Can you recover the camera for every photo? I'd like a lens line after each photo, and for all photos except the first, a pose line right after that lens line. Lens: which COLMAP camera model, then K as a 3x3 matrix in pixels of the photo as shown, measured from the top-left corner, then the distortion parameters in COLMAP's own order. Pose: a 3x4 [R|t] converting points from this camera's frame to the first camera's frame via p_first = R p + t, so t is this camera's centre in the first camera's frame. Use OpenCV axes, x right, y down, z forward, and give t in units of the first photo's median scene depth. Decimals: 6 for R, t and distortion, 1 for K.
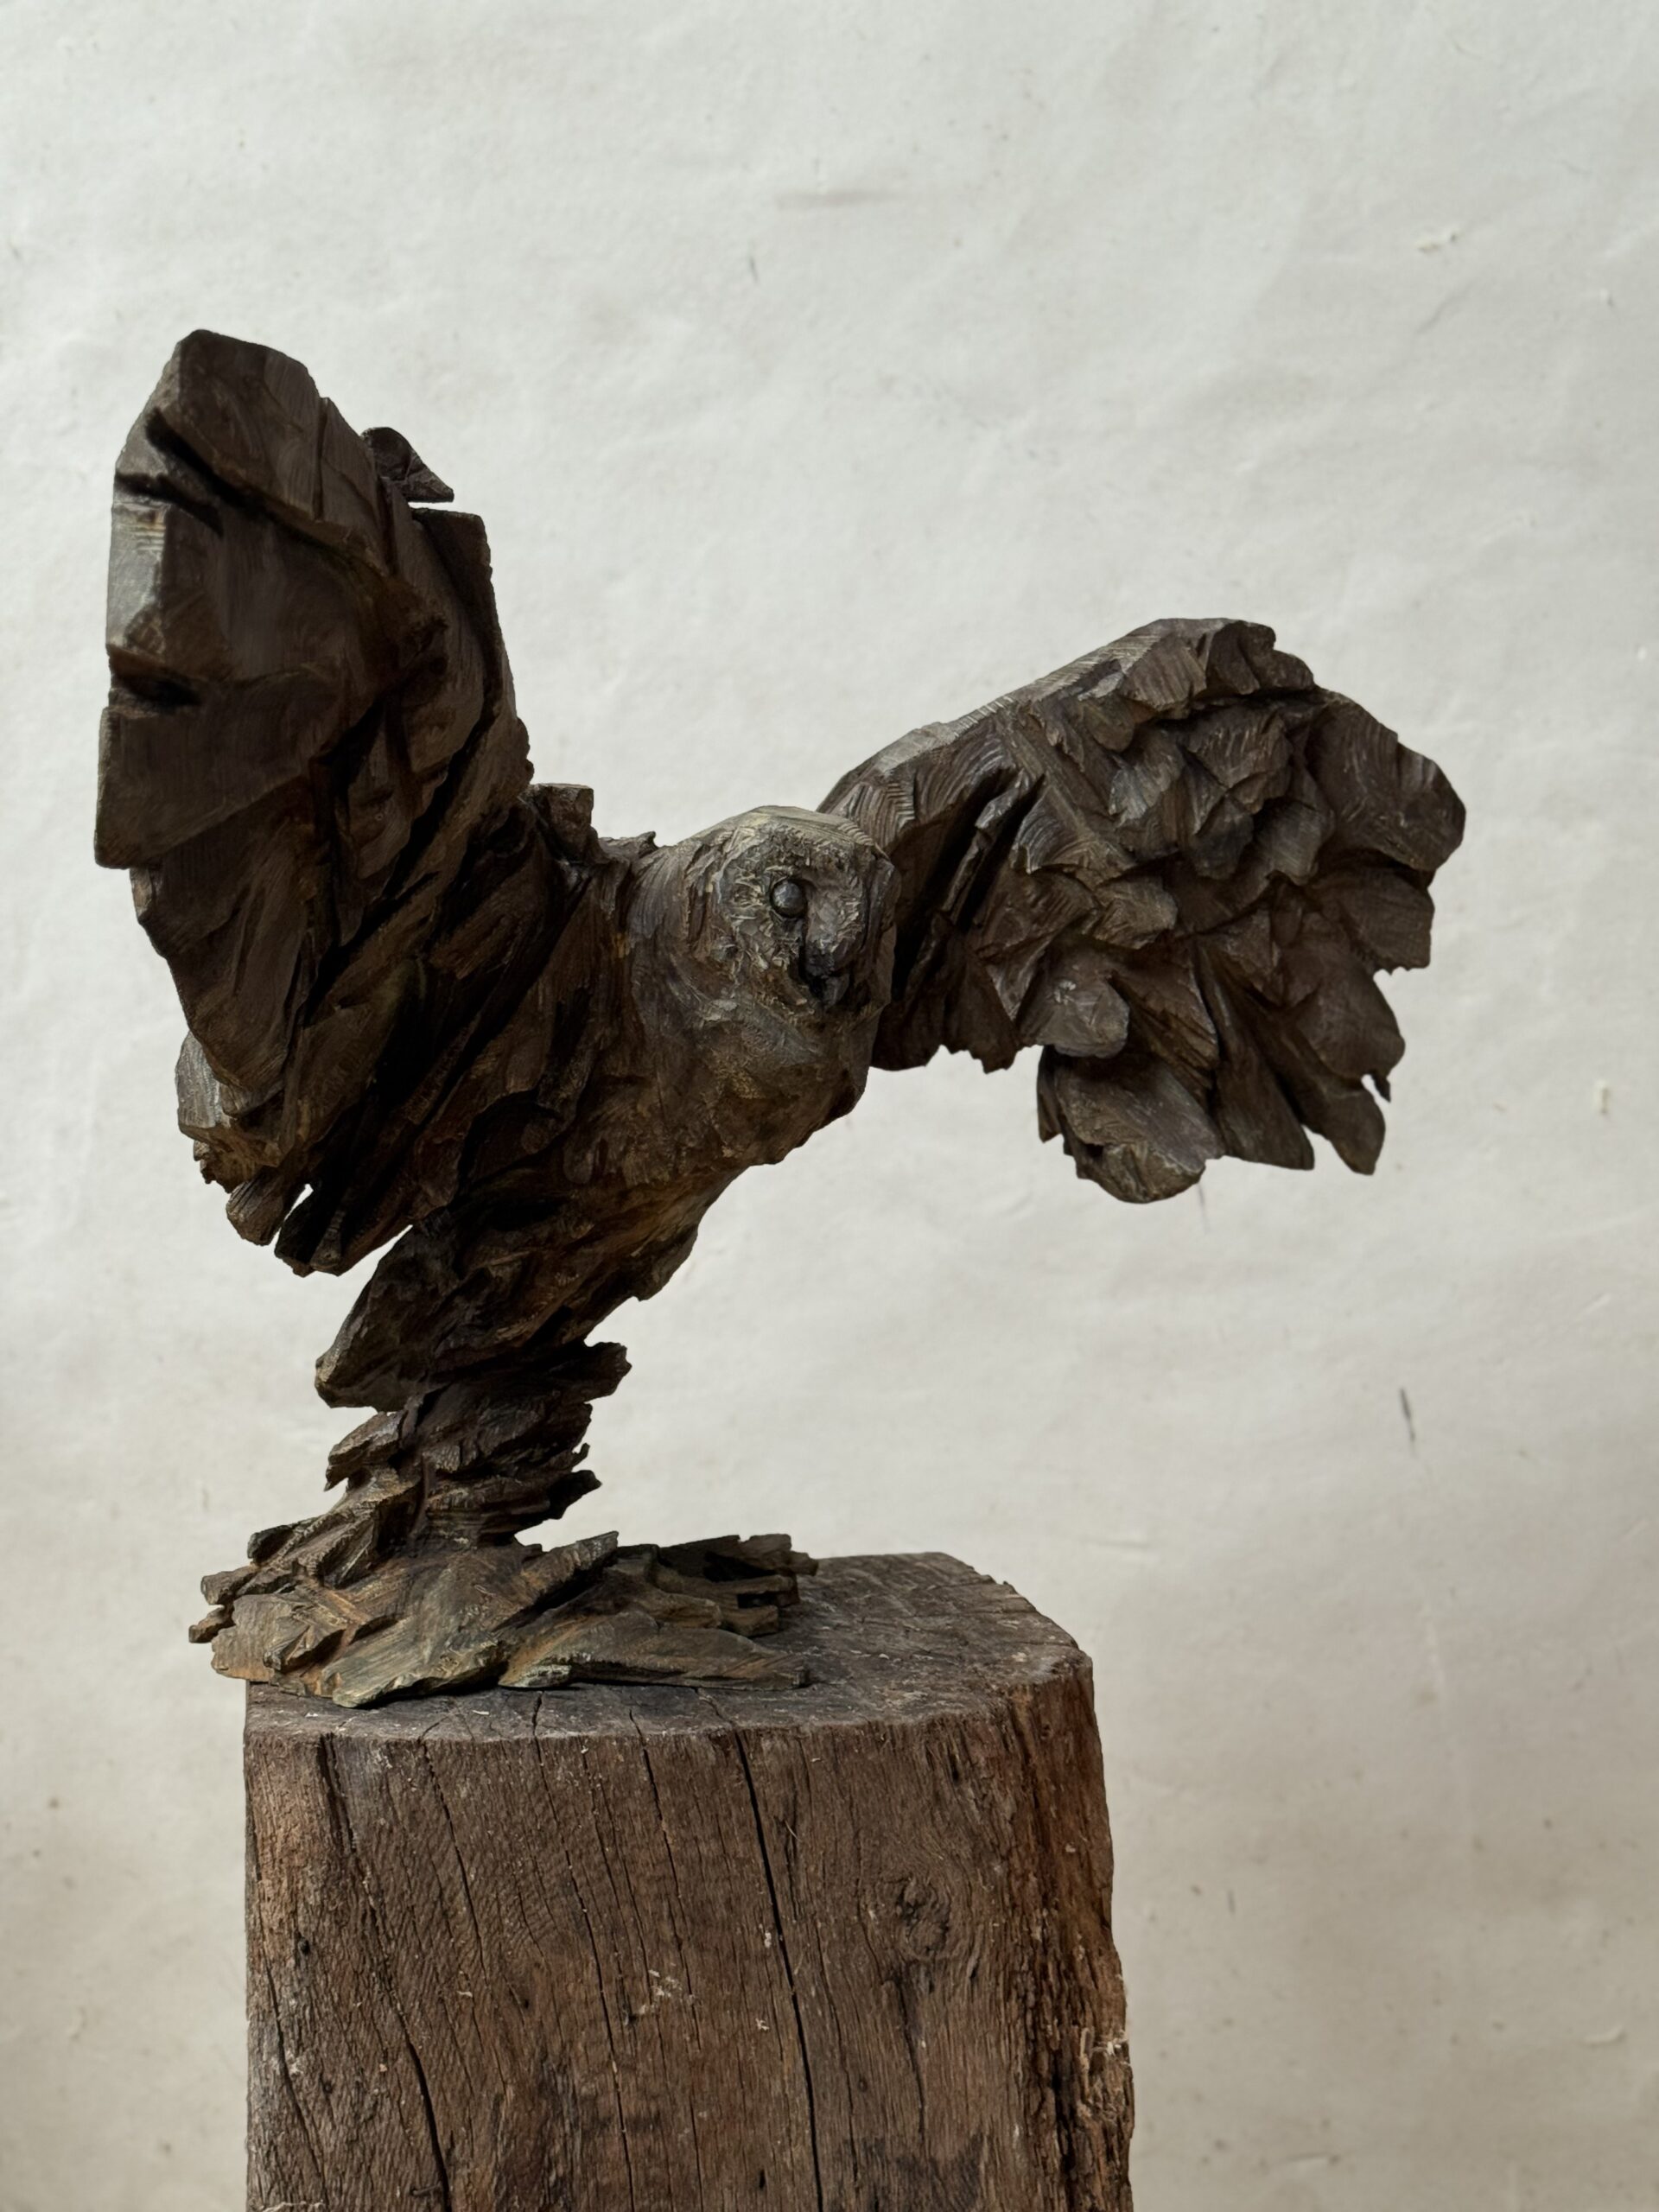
lens RADIAL K [[3113.7, 0, 829.5], [0, 3113.7, 1106.0], [0, 0, 1]] dist [0.113937, -0.048246]
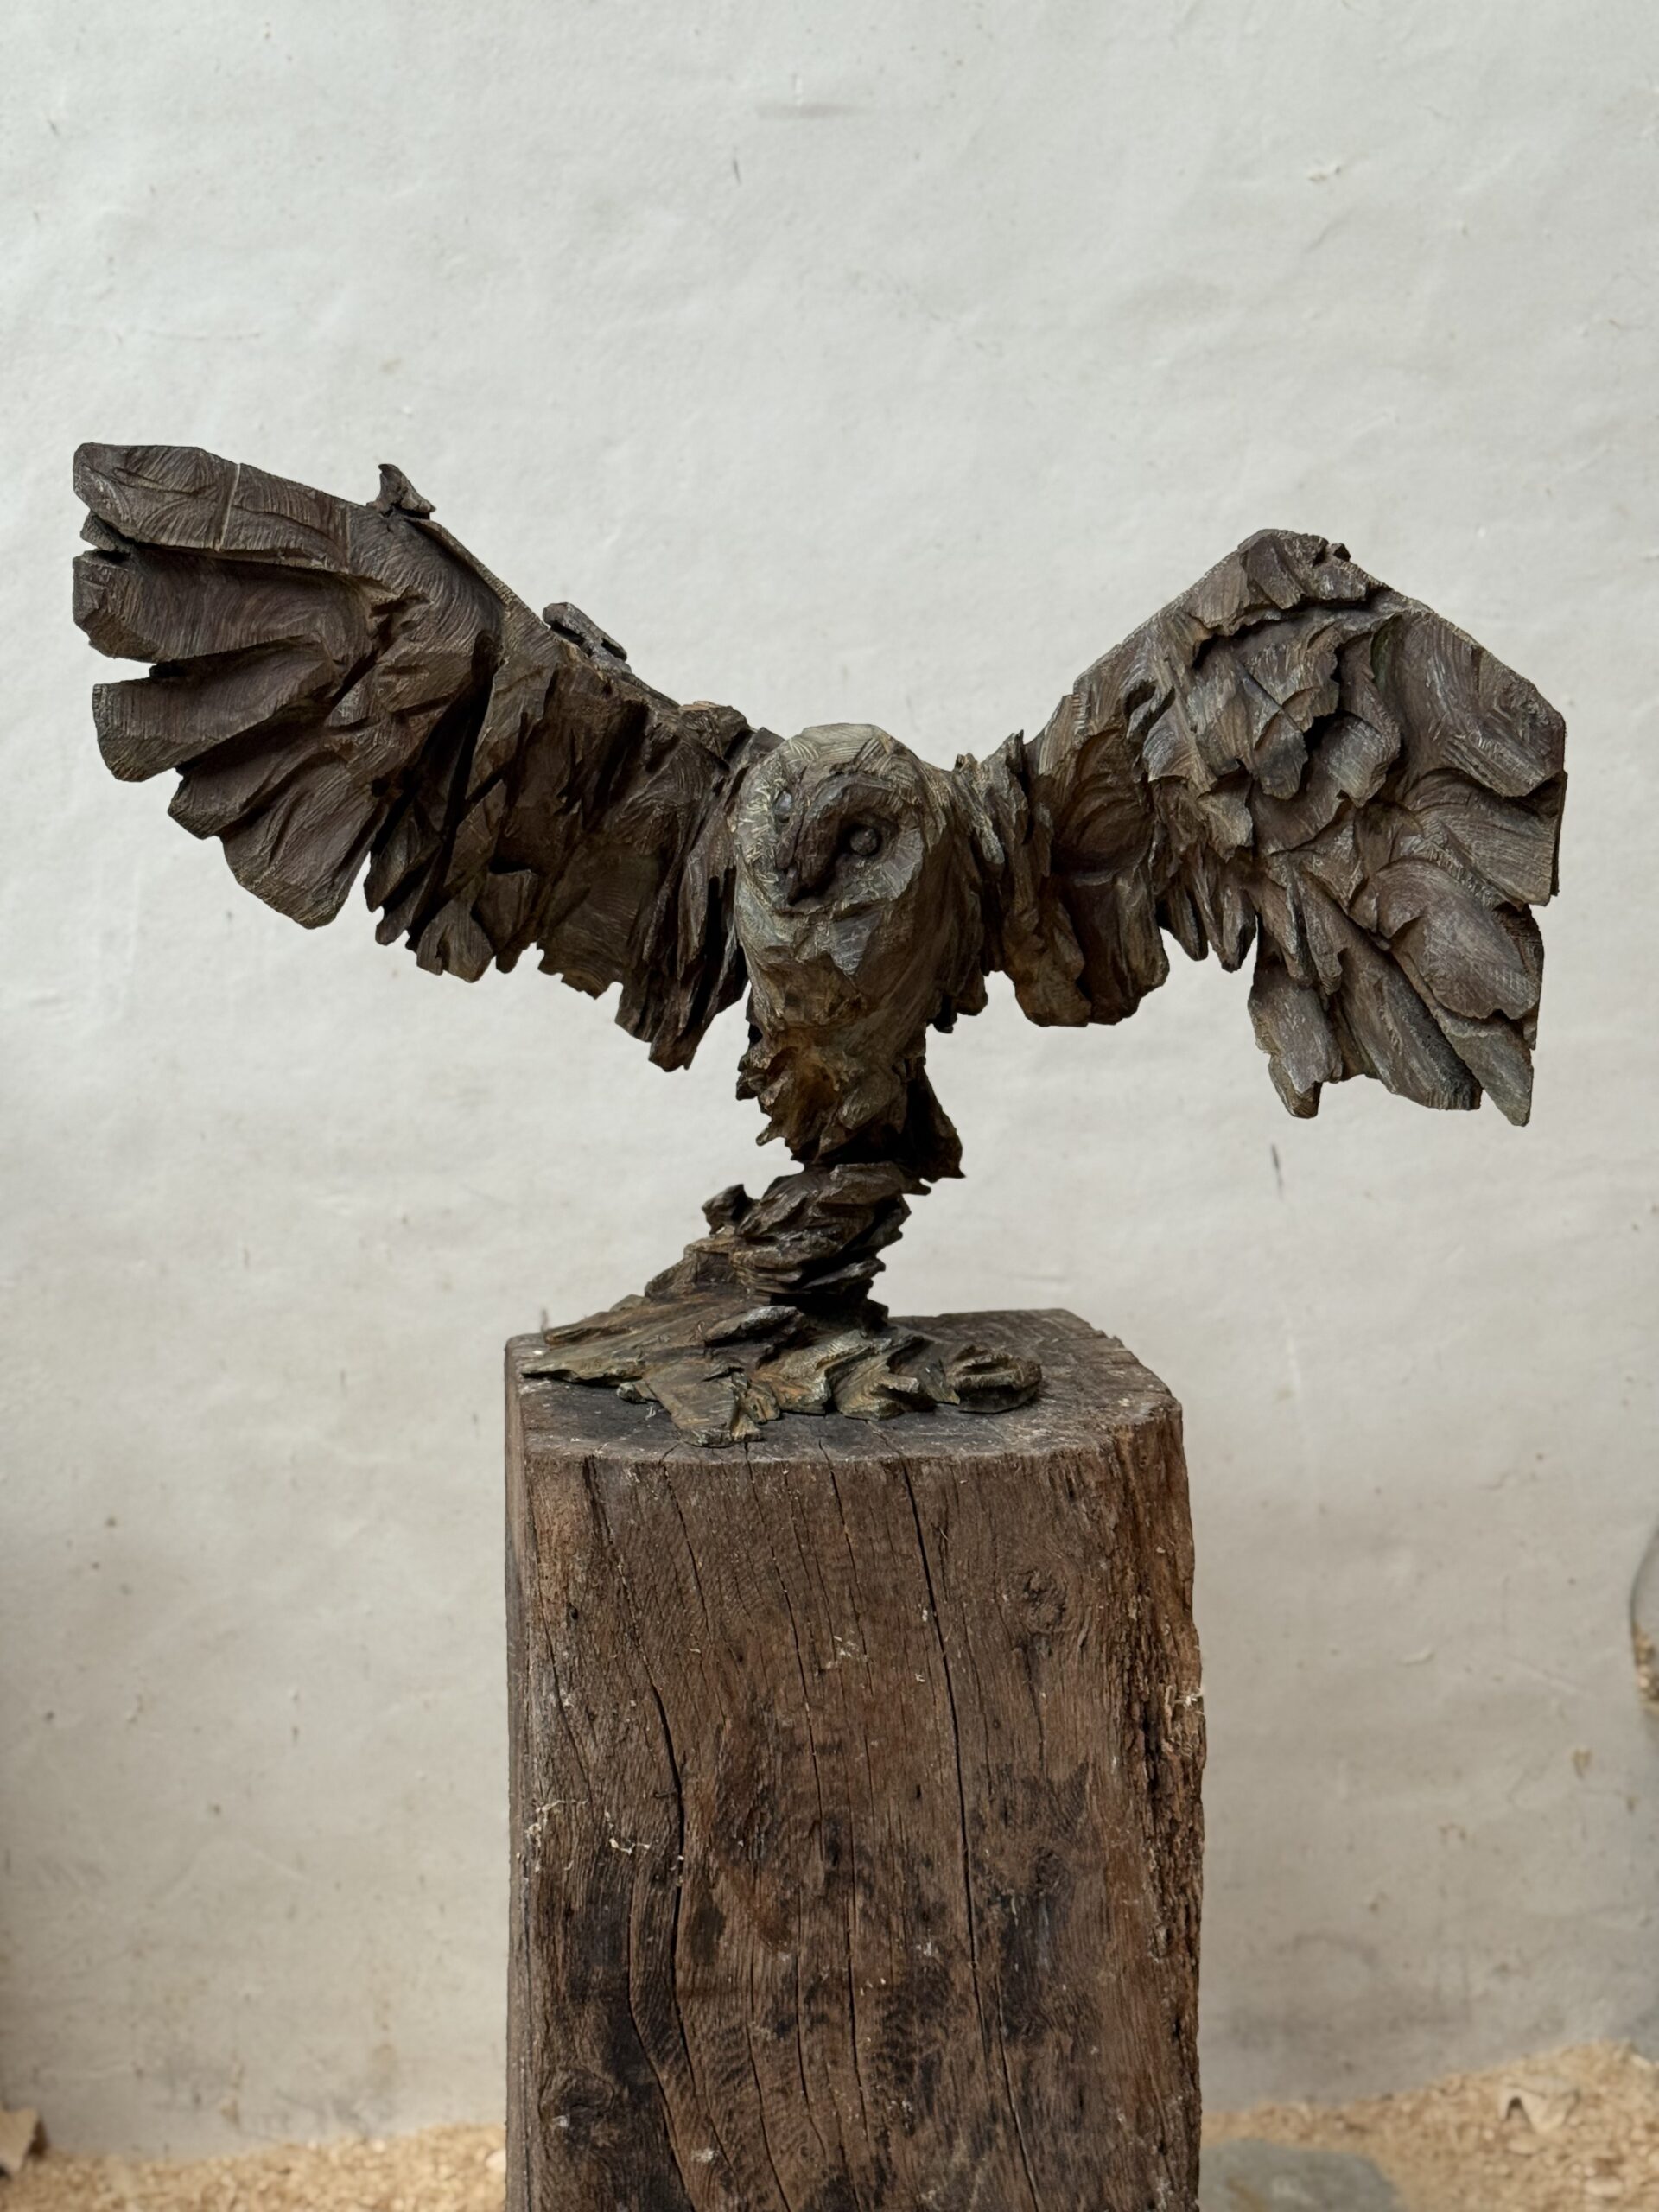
lens RADIAL K [[3113.7, 0, 829.5], [0, 3113.7, 1106.0], [0, 0, 1]] dist [0.113937, -0.048246]
pose [[0.417901, 0.141615, -0.897387, 0.970626], [-0.050415, 0.989869, 0.132732, -0.100969], [0.907093, -0.010227, 0.420806, 0.462217]]
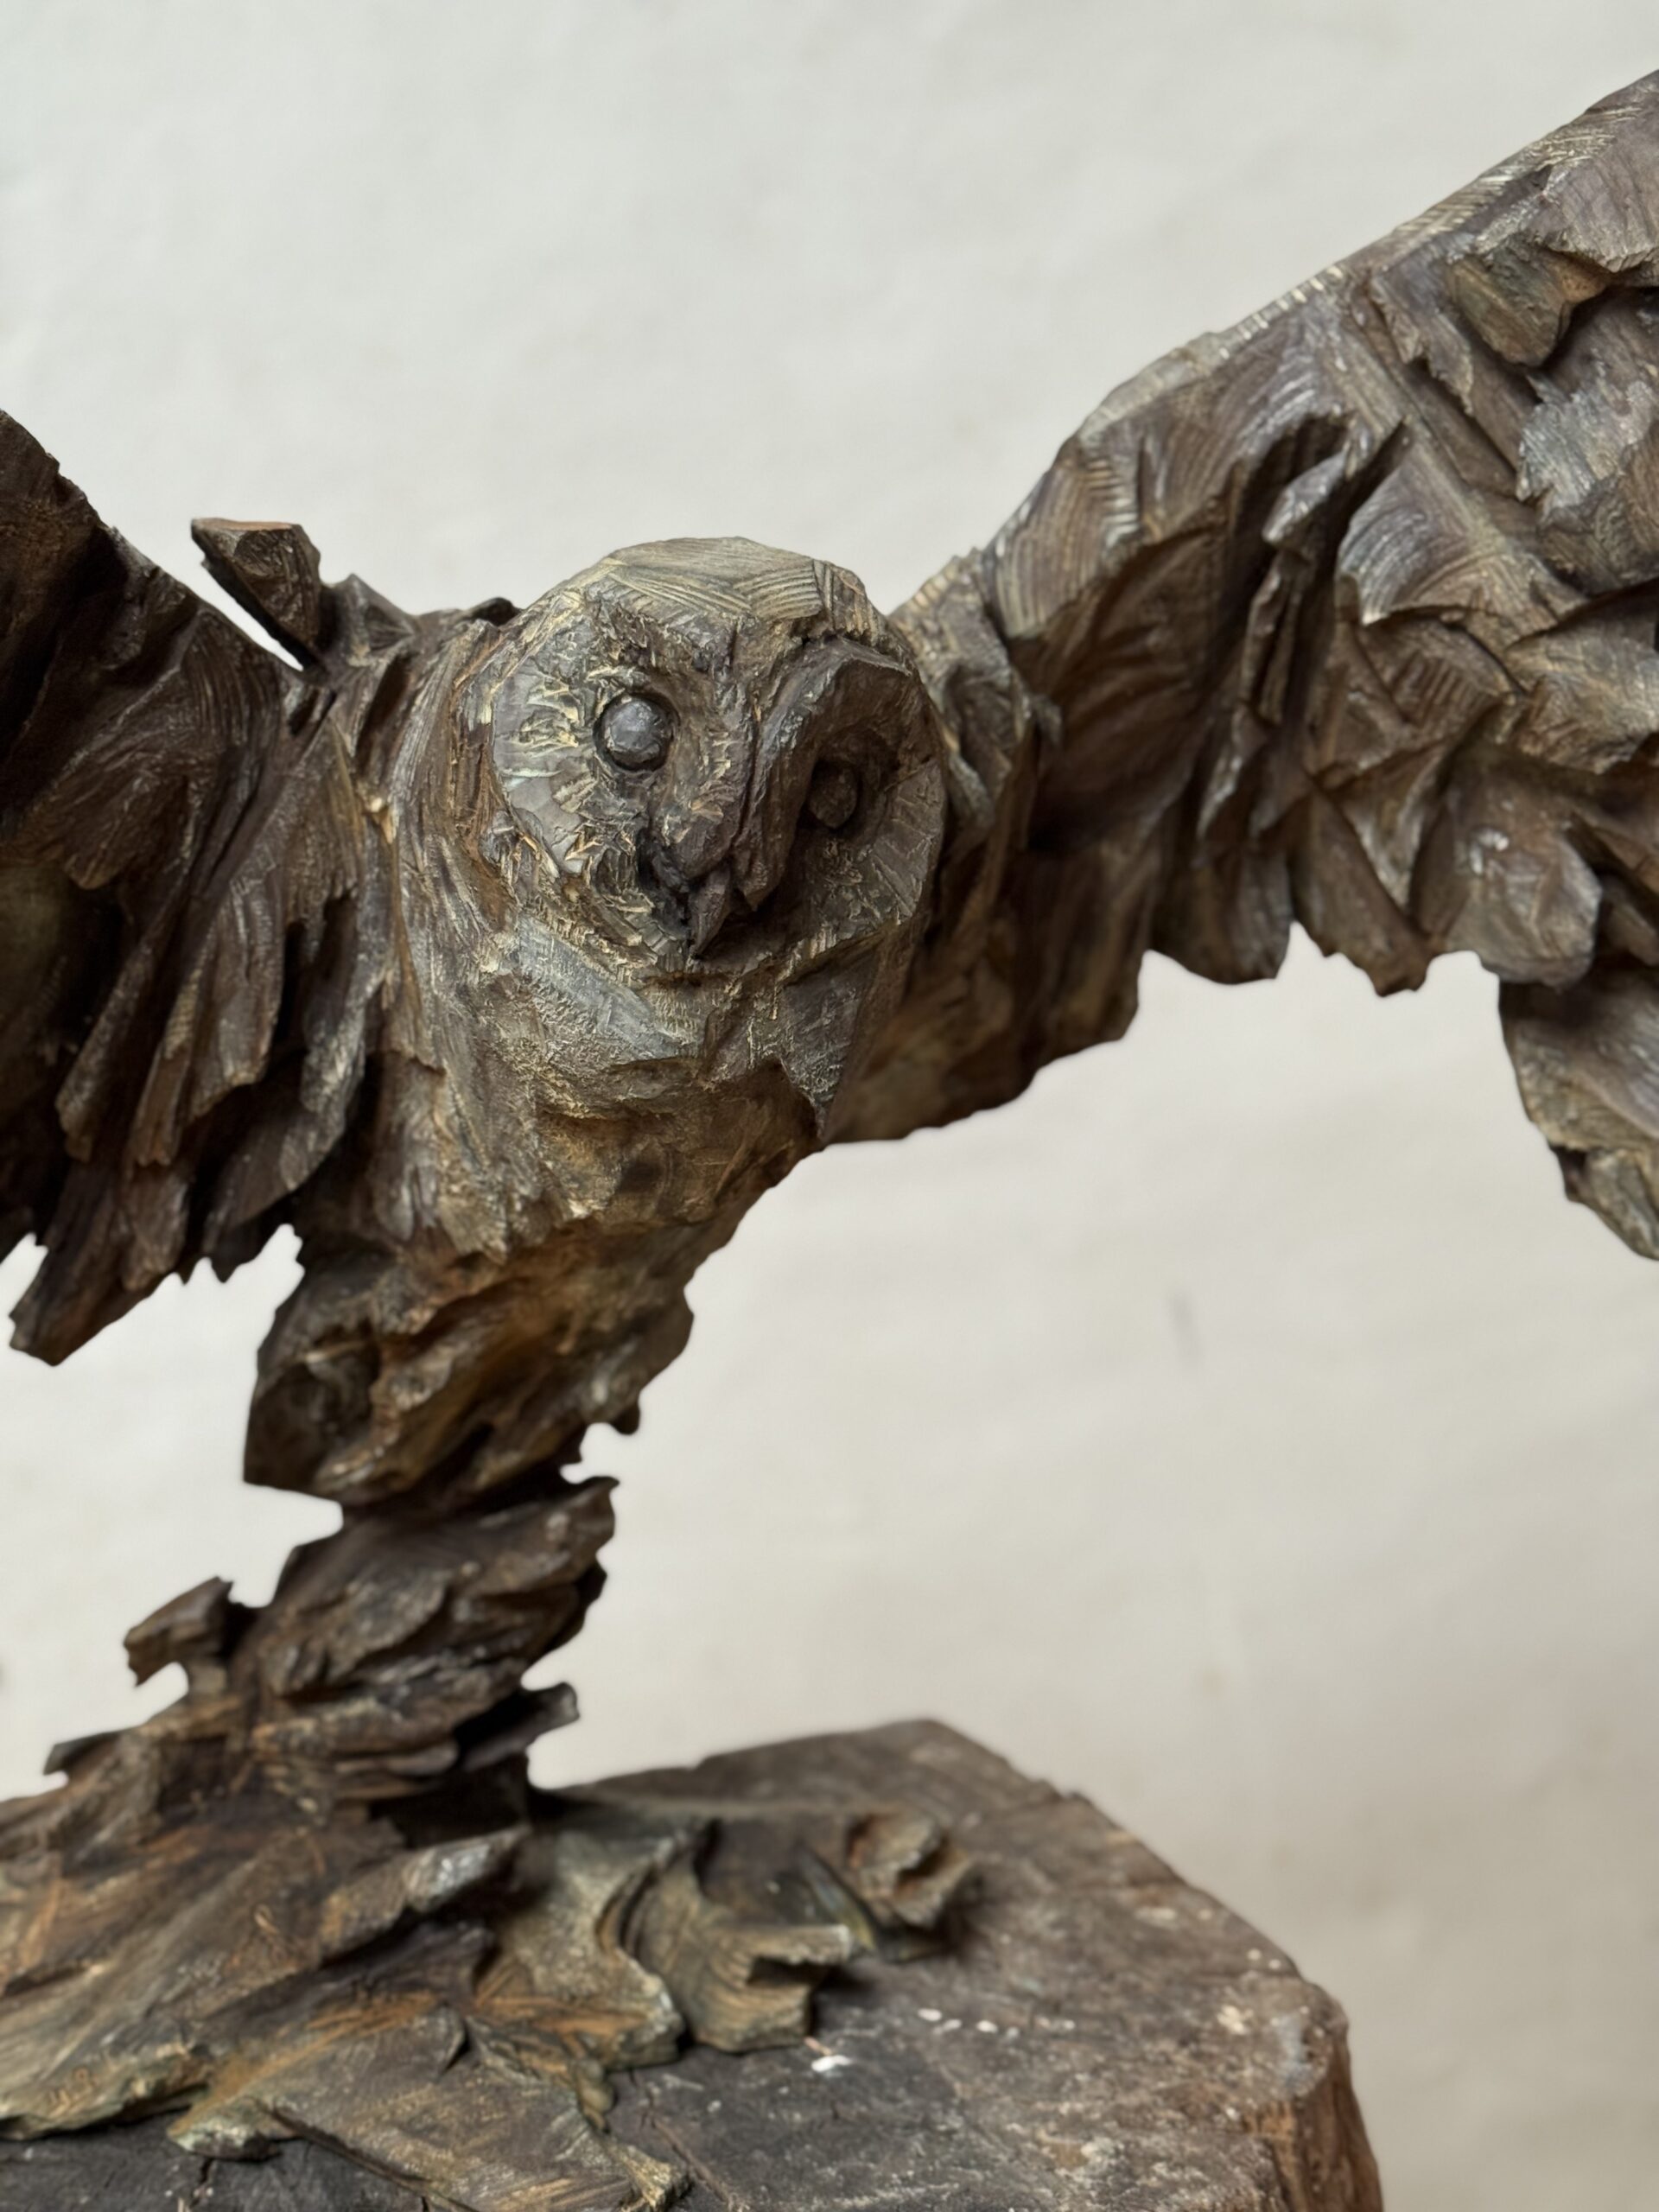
lens RADIAL K [[3113.7, 0, 829.5], [0, 3113.7, 1106.0], [0, 0, 1]] dist [0.113937, -0.048246]
pose [[0.868035, 0.048739, -0.494105, 0.242162], [0.013506, 0.992484, 0.121627, -0.060727], [0.496319, -0.112250, 0.860853, 0.514704]]
